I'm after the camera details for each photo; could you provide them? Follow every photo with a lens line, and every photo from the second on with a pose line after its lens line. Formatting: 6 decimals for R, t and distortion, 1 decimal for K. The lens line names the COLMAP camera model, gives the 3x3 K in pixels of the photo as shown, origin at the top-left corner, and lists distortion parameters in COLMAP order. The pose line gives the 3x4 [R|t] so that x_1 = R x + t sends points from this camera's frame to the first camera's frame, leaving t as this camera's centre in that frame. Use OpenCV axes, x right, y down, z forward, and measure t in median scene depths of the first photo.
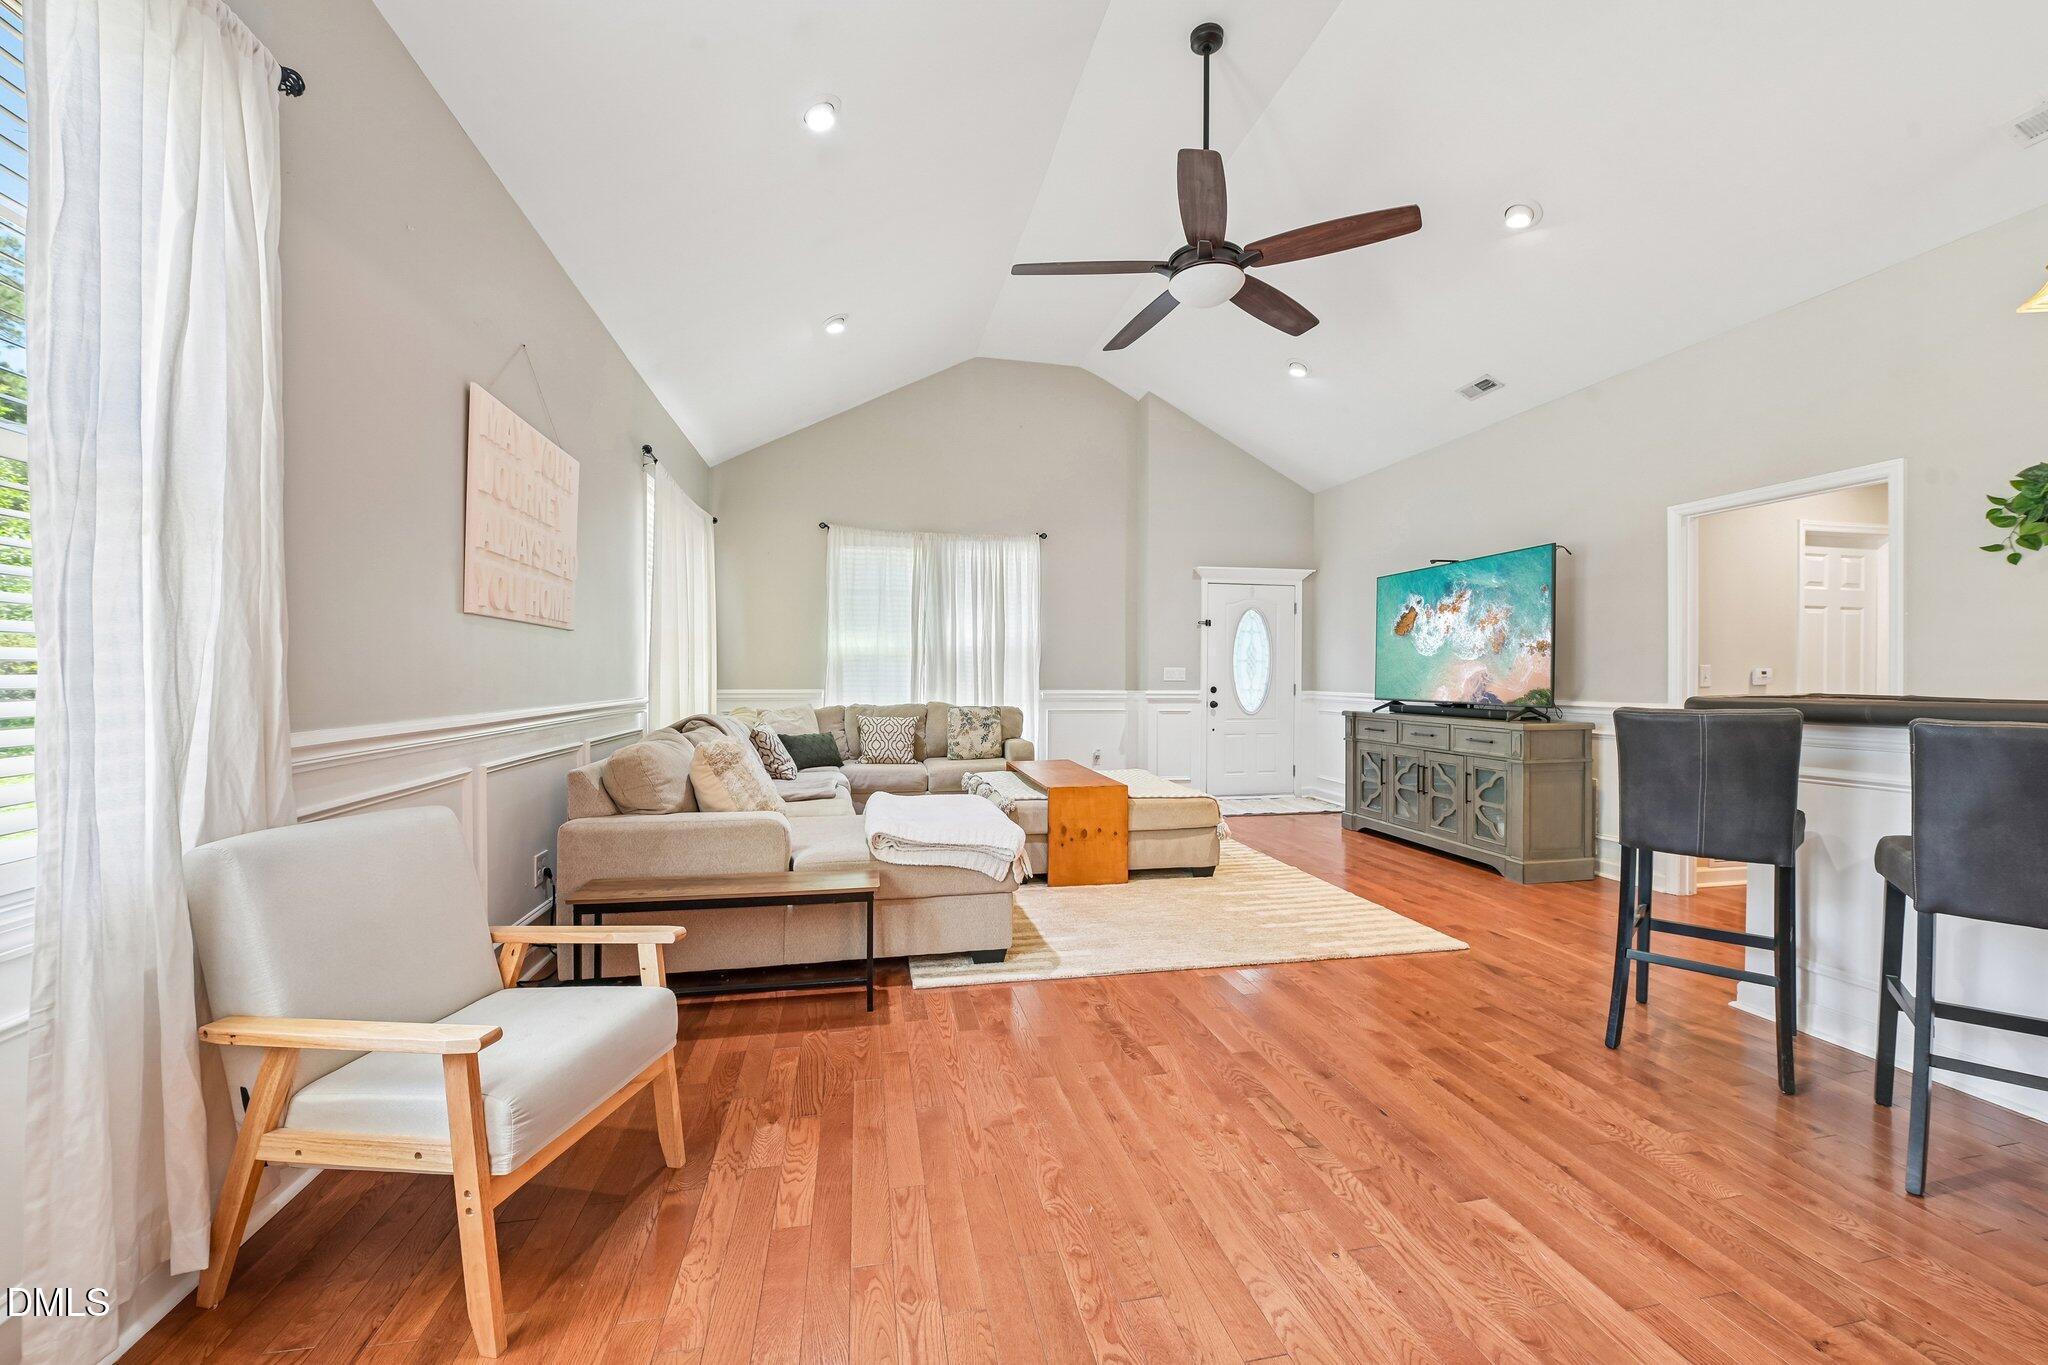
lens RADIAL K [[811.2, 0, 1035.4], [0, 811.2, 679.7], [0, 0, 1]] dist [-0.013640, -0.000172]
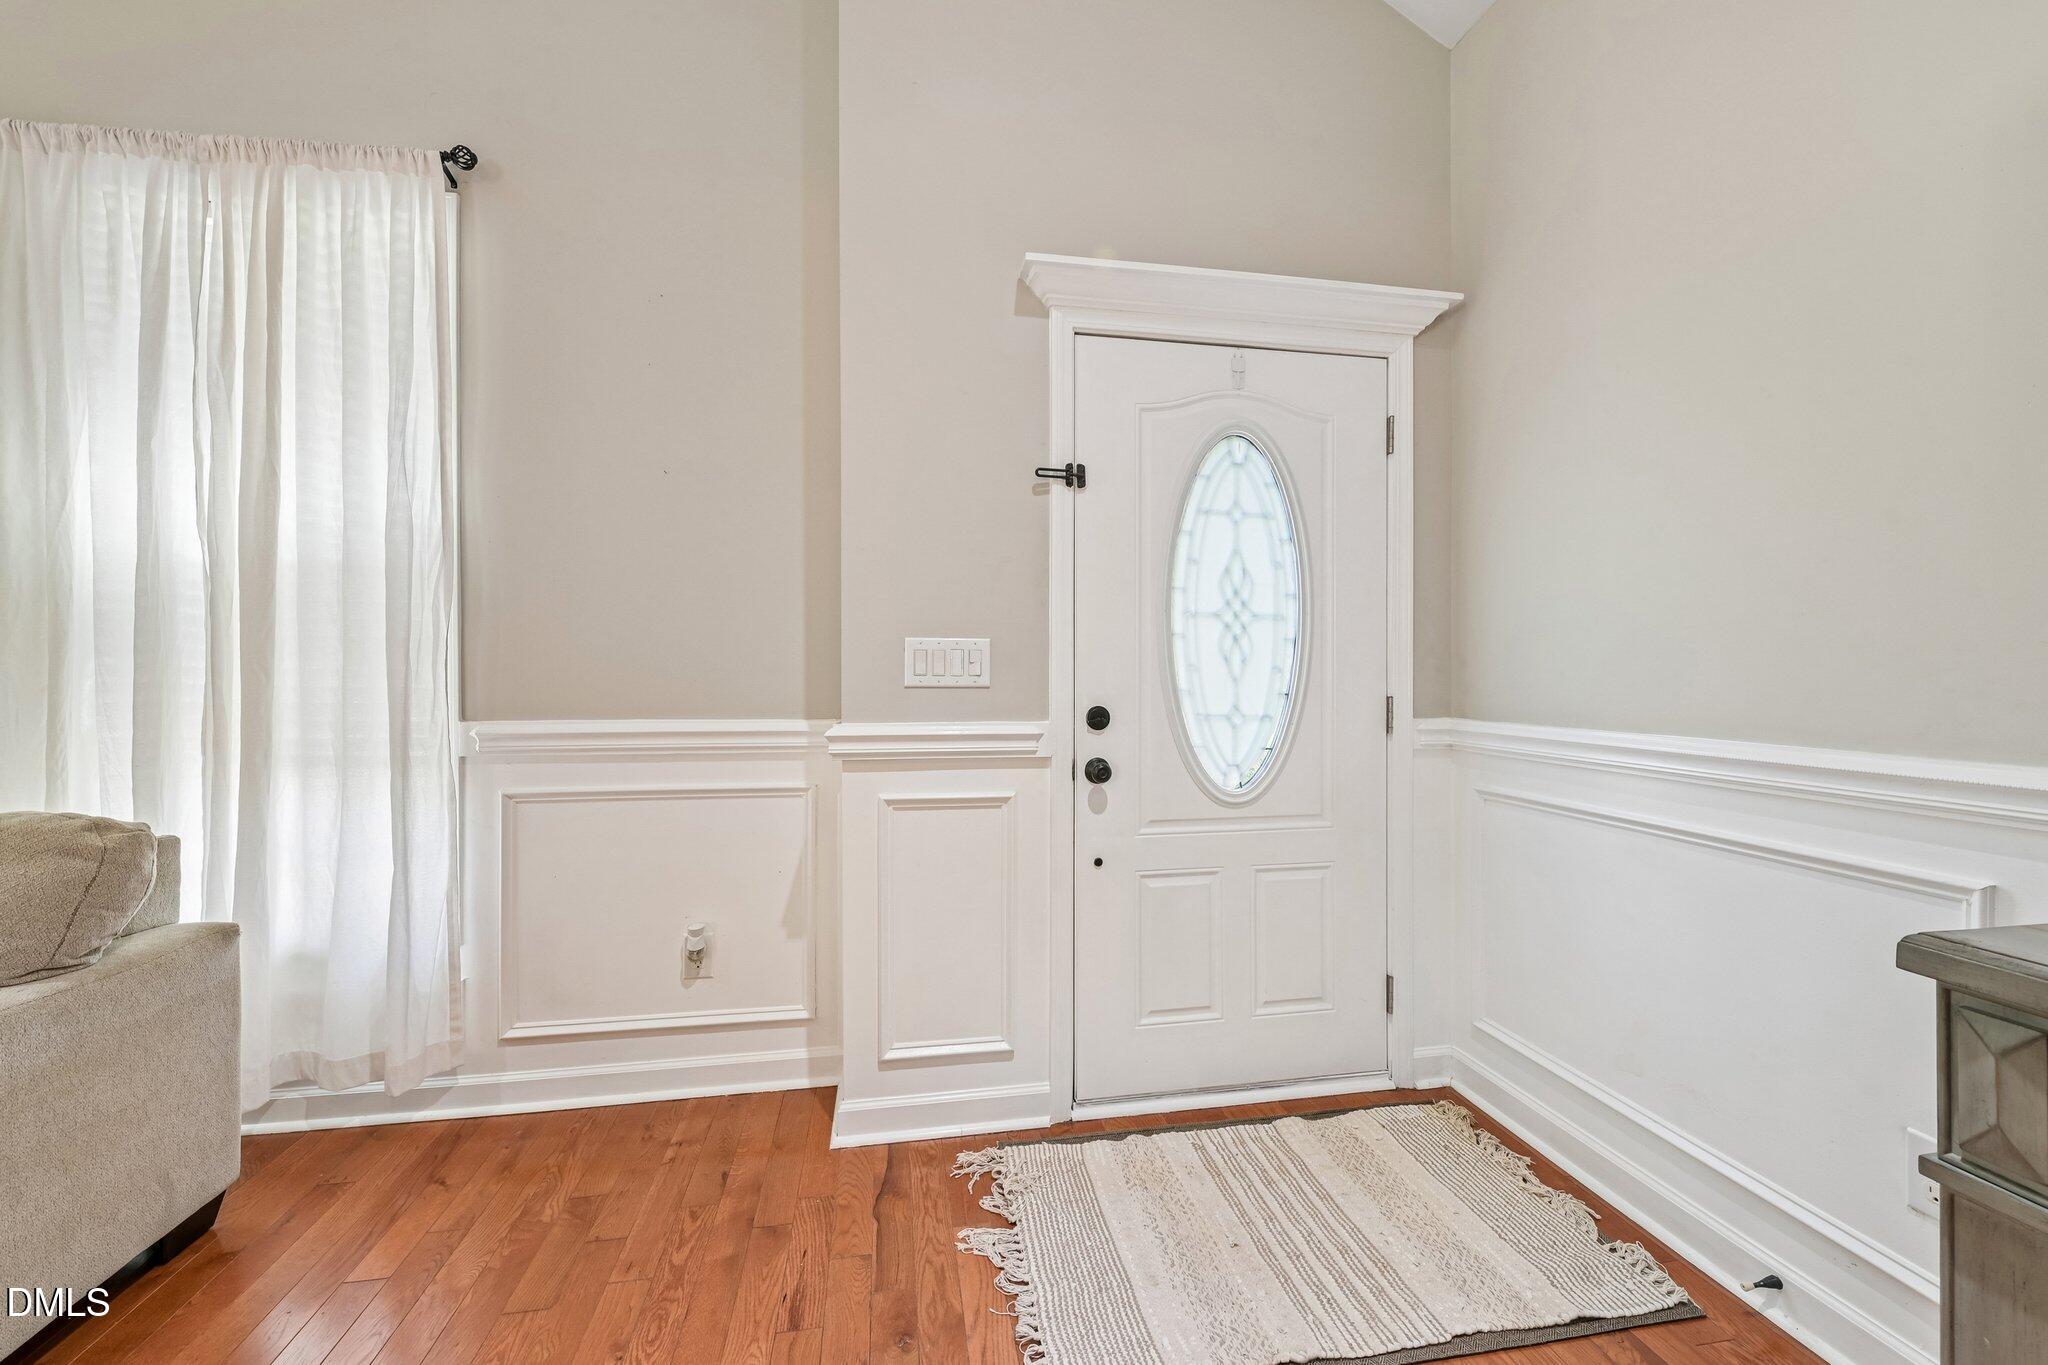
lens RADIAL K [[811.2, 0, 1023.0], [0, 811.2, 676.3], [0, 0, 1]] dist [-0.013640, -0.000172]
pose [[0.999721, -0.005570, -0.022946, 0.199173], [0.005702, 0.999967, 0.005722, -0.003665], [0.022913, -0.005852, 0.999720, 0.716453]]
